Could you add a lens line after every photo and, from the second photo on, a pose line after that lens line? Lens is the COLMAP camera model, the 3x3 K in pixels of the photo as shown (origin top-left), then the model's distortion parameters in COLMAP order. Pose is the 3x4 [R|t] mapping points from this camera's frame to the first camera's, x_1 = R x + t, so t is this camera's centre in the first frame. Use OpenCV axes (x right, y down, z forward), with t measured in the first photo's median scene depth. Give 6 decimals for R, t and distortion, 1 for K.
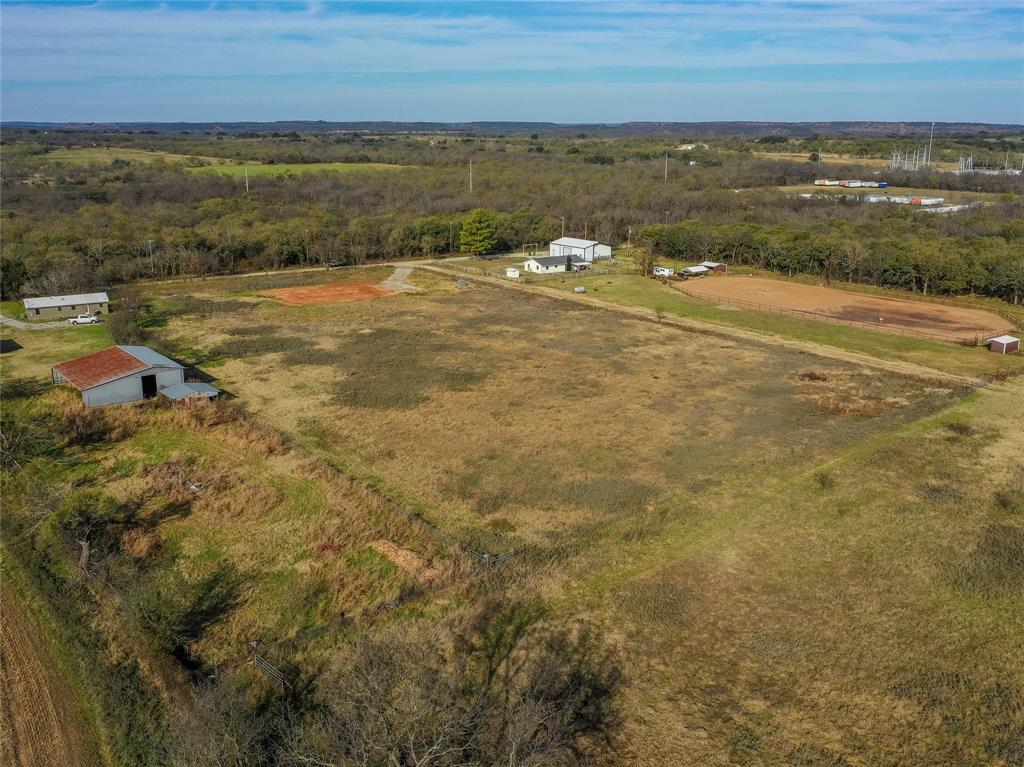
lens RADIAL K [[964.4, 0, 527.7], [0, 964.4, 382.7], [0, 0, 1]] dist [0.009297, 0.003017]
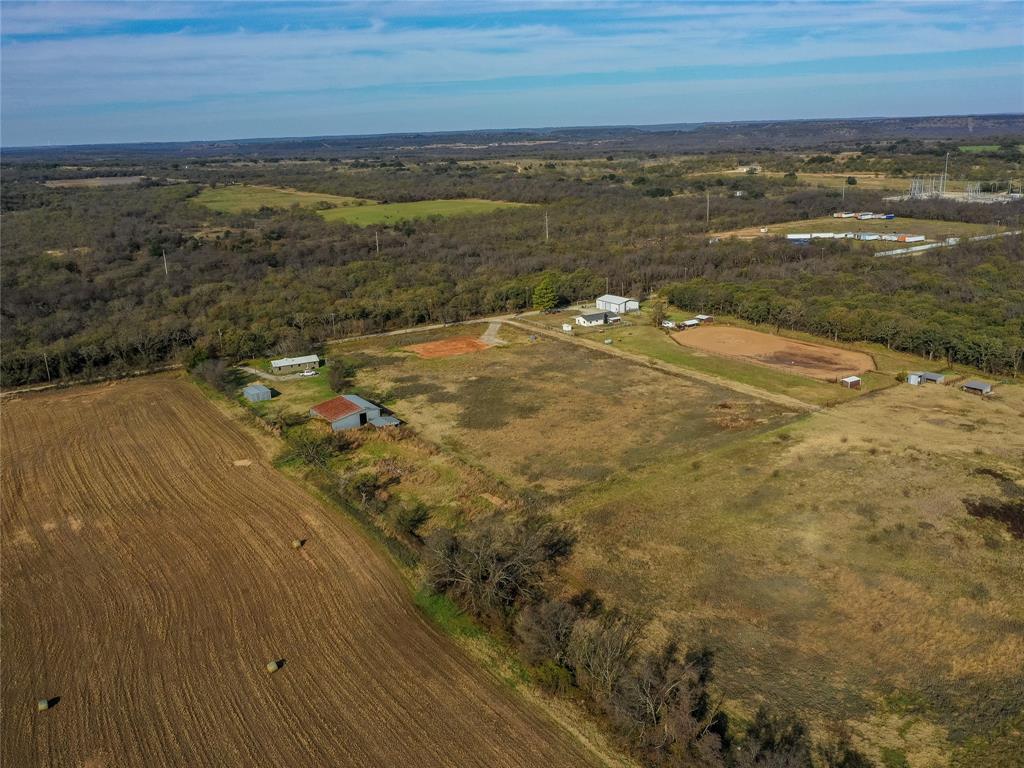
lens RADIAL K [[908.7, 0, 551.2], [0, 908.7, 386.1], [0, 0, 1]] dist [0.007827, 0.012358]
pose [[0.997410, -0.015333, -0.070279, 0.095839], [0.016413, 0.999756, 0.014809, -0.072559], [0.070034, -0.015924, 0.997417, -0.683995]]
